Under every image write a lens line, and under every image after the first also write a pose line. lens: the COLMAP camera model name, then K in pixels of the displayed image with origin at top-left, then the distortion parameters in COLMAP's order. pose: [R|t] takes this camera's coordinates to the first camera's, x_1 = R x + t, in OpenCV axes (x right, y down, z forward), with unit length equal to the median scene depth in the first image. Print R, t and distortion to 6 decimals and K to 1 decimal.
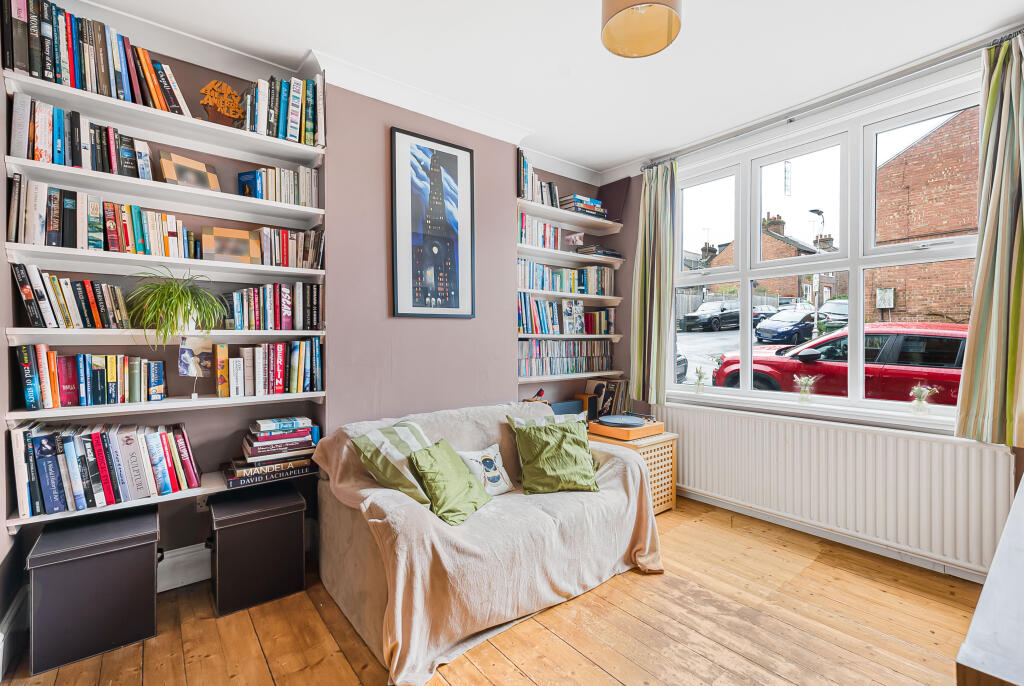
lens RADIAL K [[455.7, 0, 513.9], [0, 455.7, 338.8], [0, 0, 1]] dist [0.001330, 0.000475]
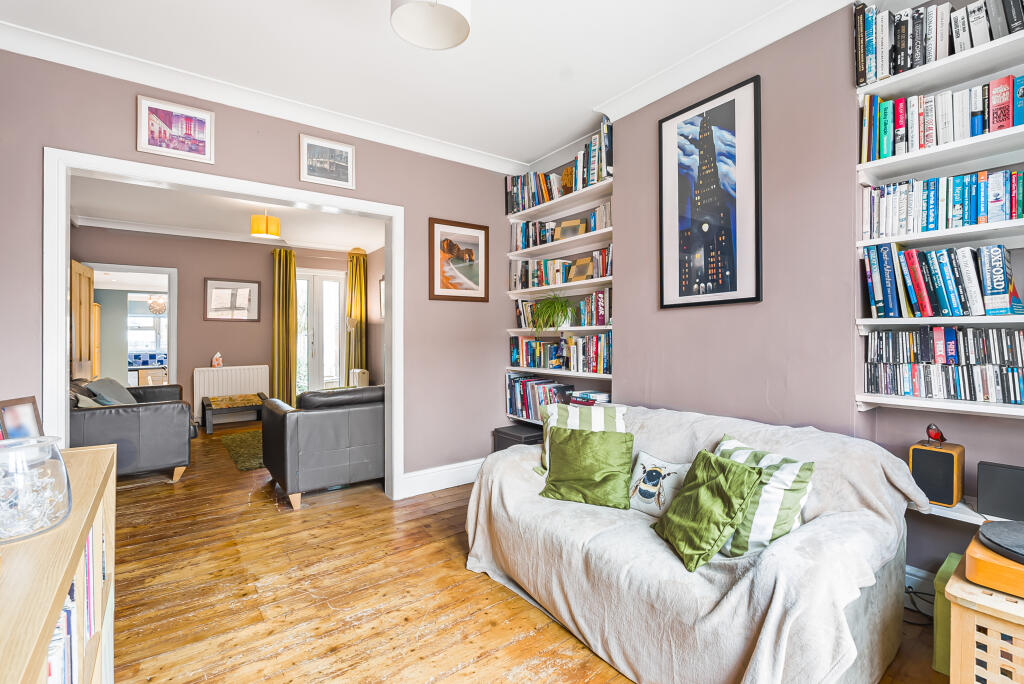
lens RADIAL K [[450.1, 0, 515.7], [0, 450.1, 338.9], [0, 0, 1]] dist [-0.016780, 0.000003]
pose [[-0.020509, -0.001220, -0.999789, 0.697045], [-0.000672, 0.999999, -0.001206, 0.018169], [0.999789, 0.000647, -0.020510, 0.671148]]
